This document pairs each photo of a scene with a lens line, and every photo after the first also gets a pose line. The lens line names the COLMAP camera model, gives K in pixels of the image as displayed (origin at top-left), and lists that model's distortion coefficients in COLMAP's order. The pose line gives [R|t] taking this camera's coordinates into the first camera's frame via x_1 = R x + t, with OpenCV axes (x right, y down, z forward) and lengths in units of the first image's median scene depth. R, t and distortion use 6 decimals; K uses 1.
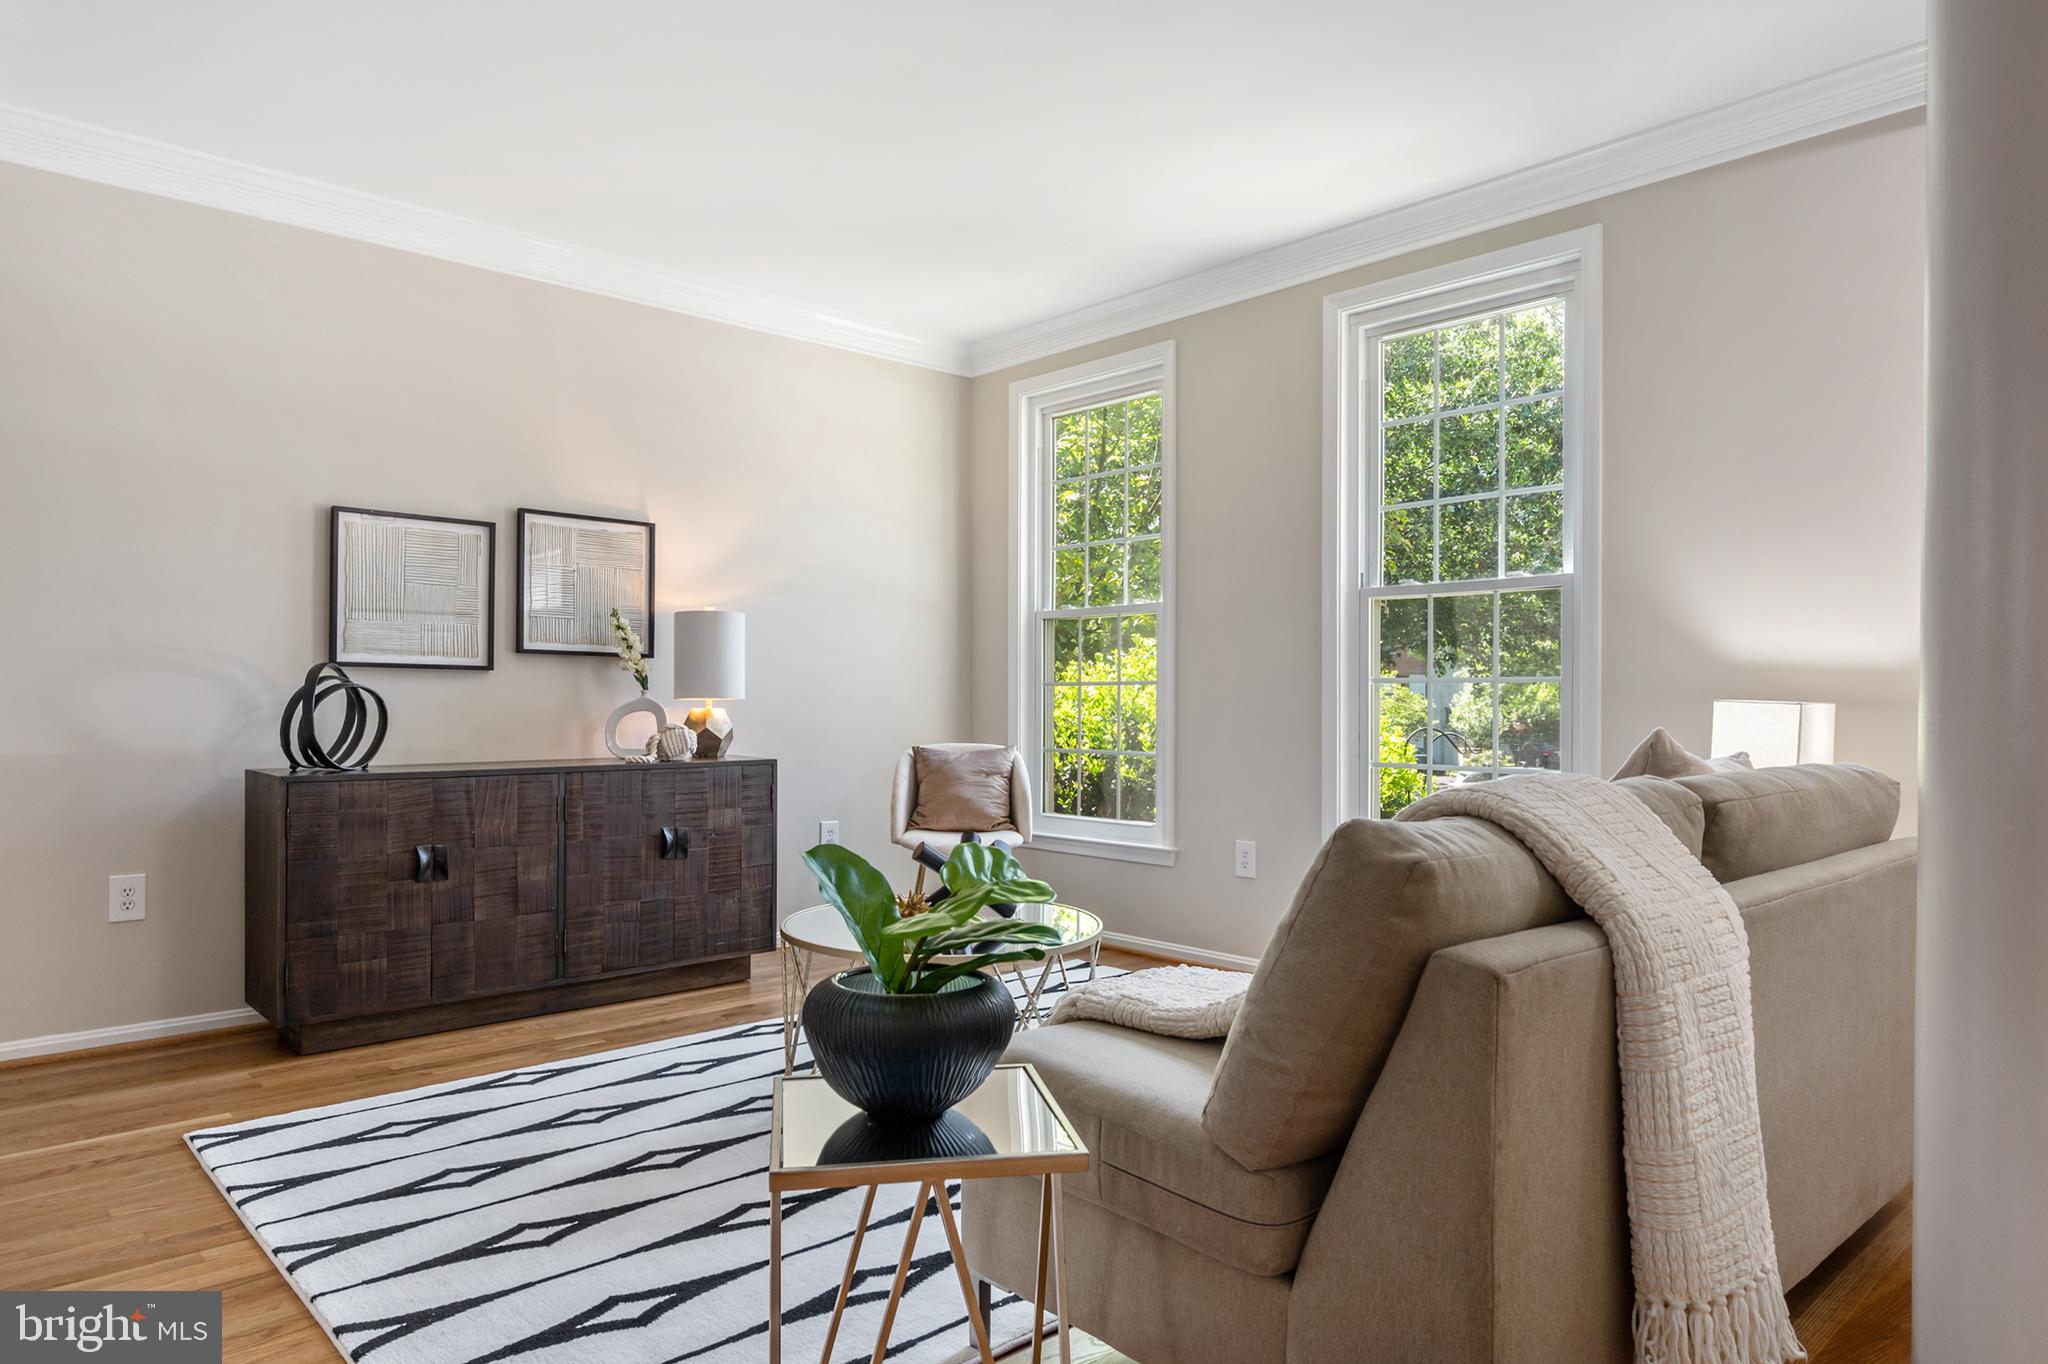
lens RADIAL K [[1261.6, 0, 1022.7], [0, 1261.6, 685.7], [0, 0, 1]] dist [-0.041367, -0.001272]
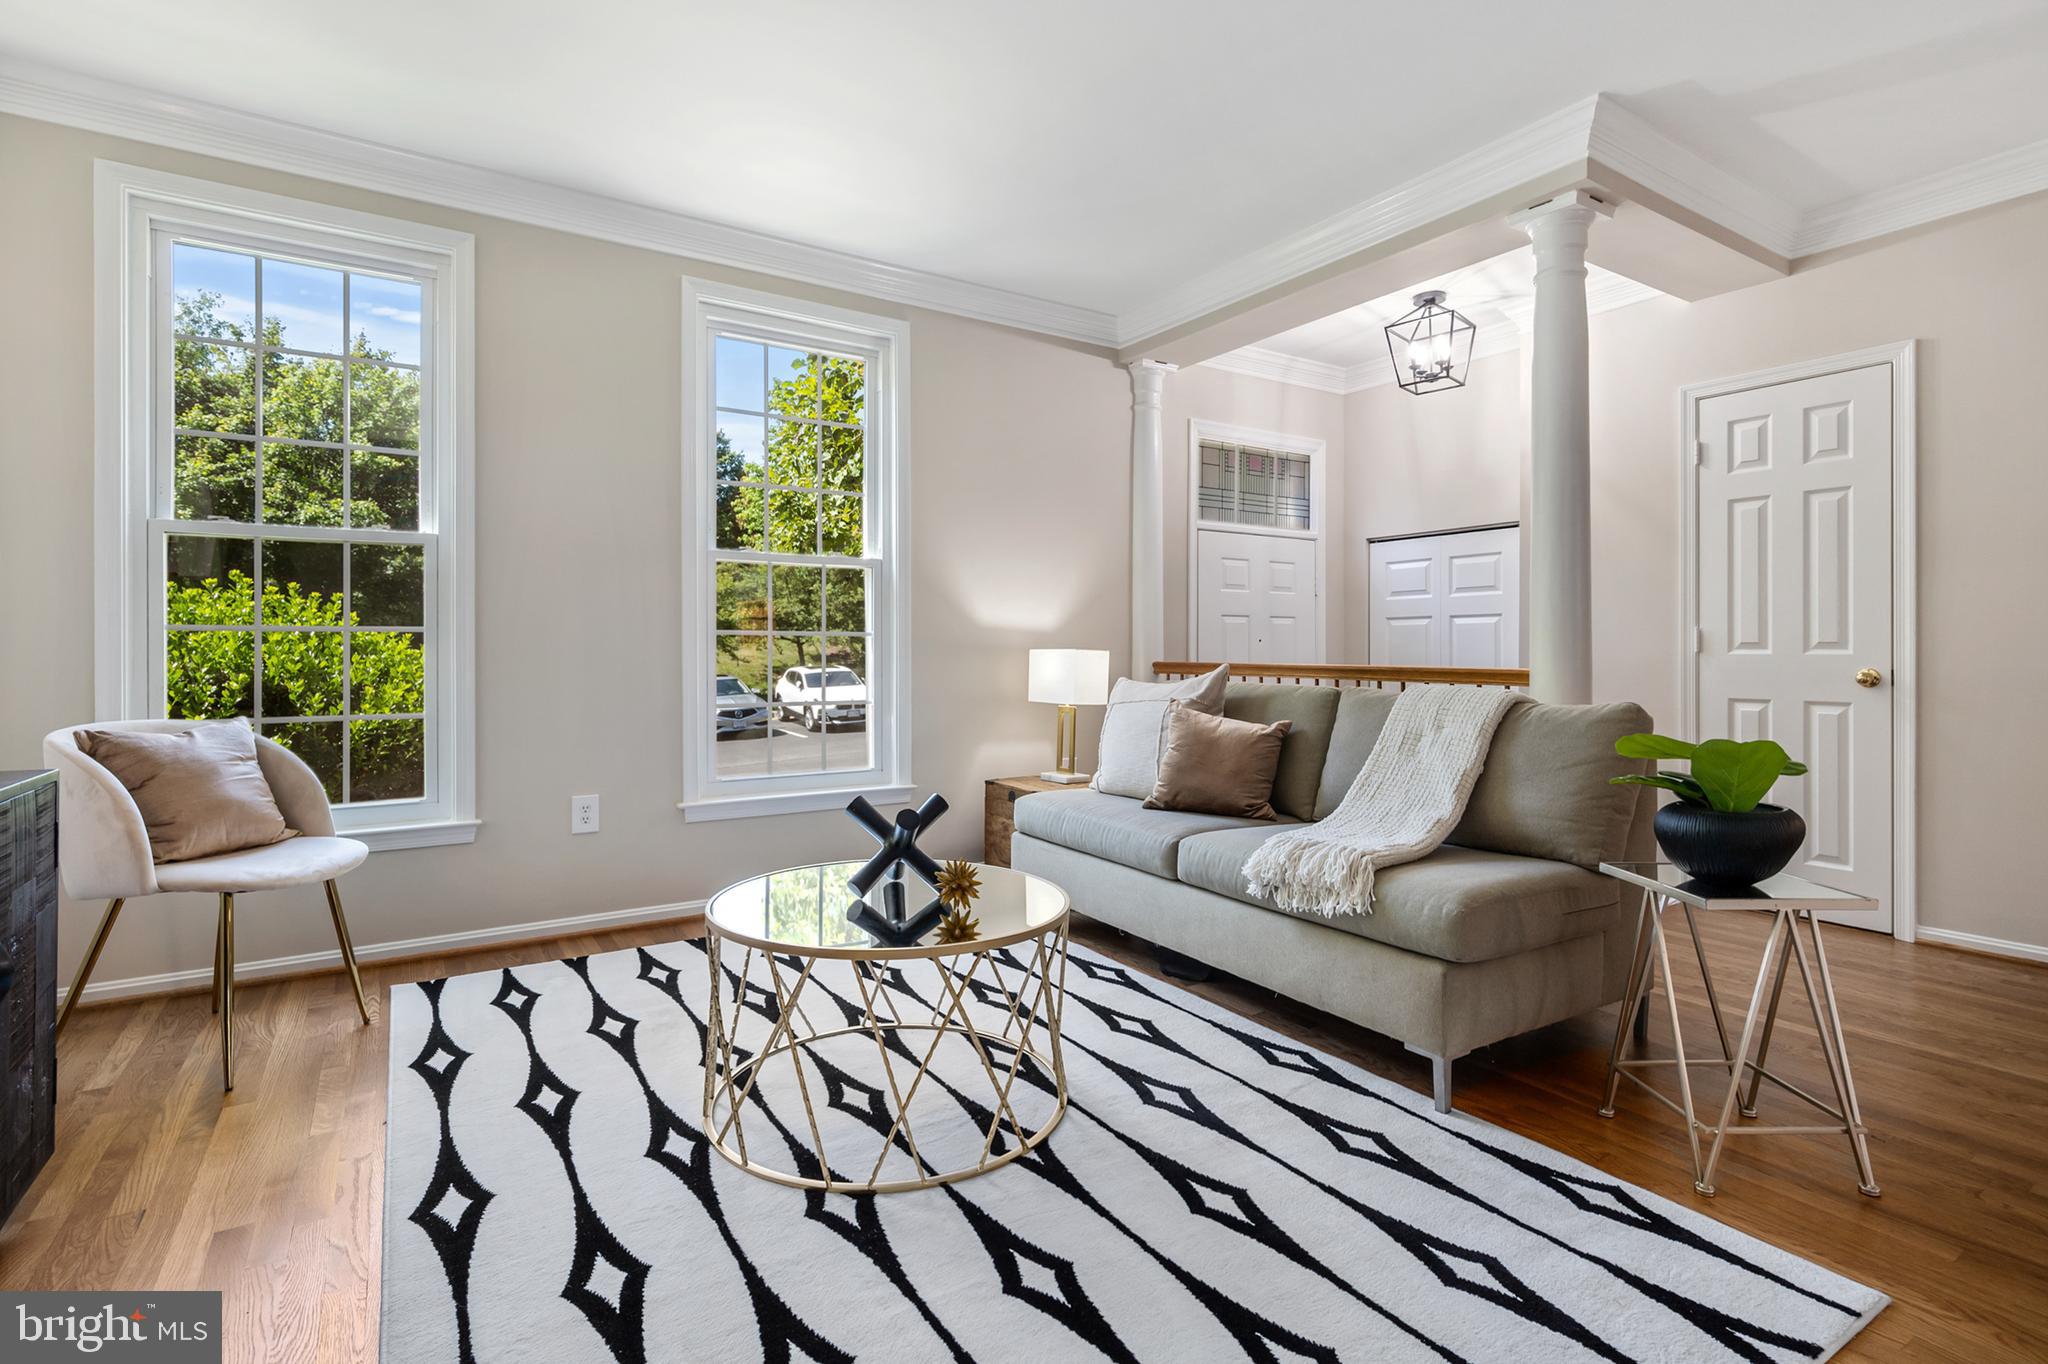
lens RADIAL K [[972.7, 0, 999.8], [0, 972.7, 646.5], [0, 0, 1]] dist [0.001781, -0.000452]
pose [[0.176230, 0.002637, 0.984346, -0.539264], [-0.007698, 0.999970, -0.001301, 0.007691], [-0.984319, -0.007348, 0.176245, 0.592614]]
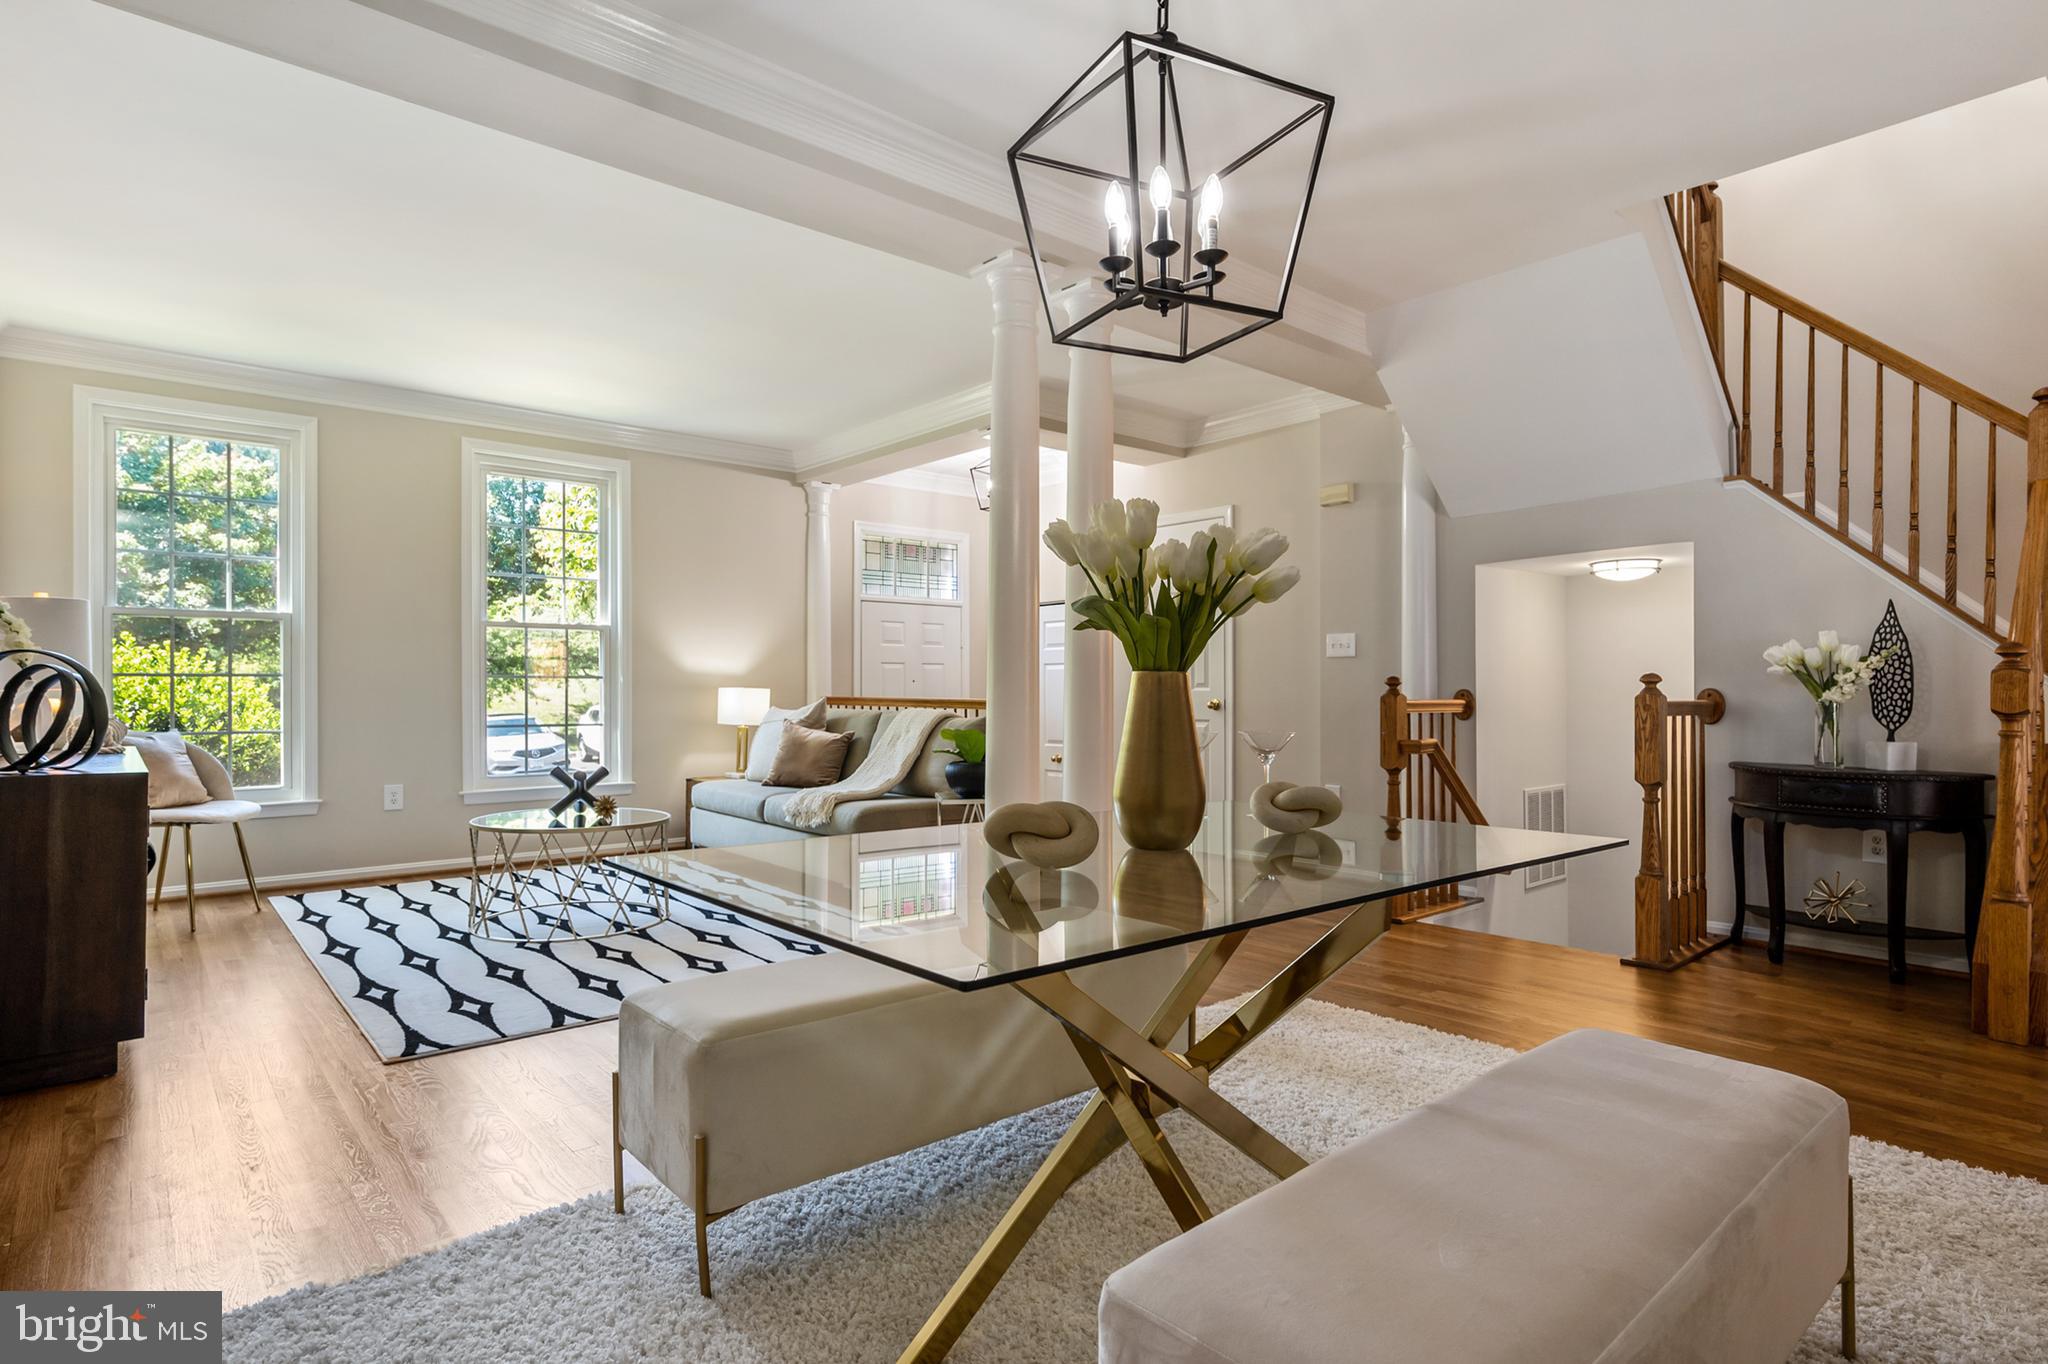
lens RADIAL K [[1100.8, 0, 1019.5], [0, 1100.8, 687.6], [0, 0, 1]] dist [-0.001932, -0.000809]
pose [[0.037073, -0.000833, 0.999312, -1.137339], [-0.008658, 0.999962, 0.001154, 0.003048], [-0.999275, -0.008695, 0.037064, 0.247886]]
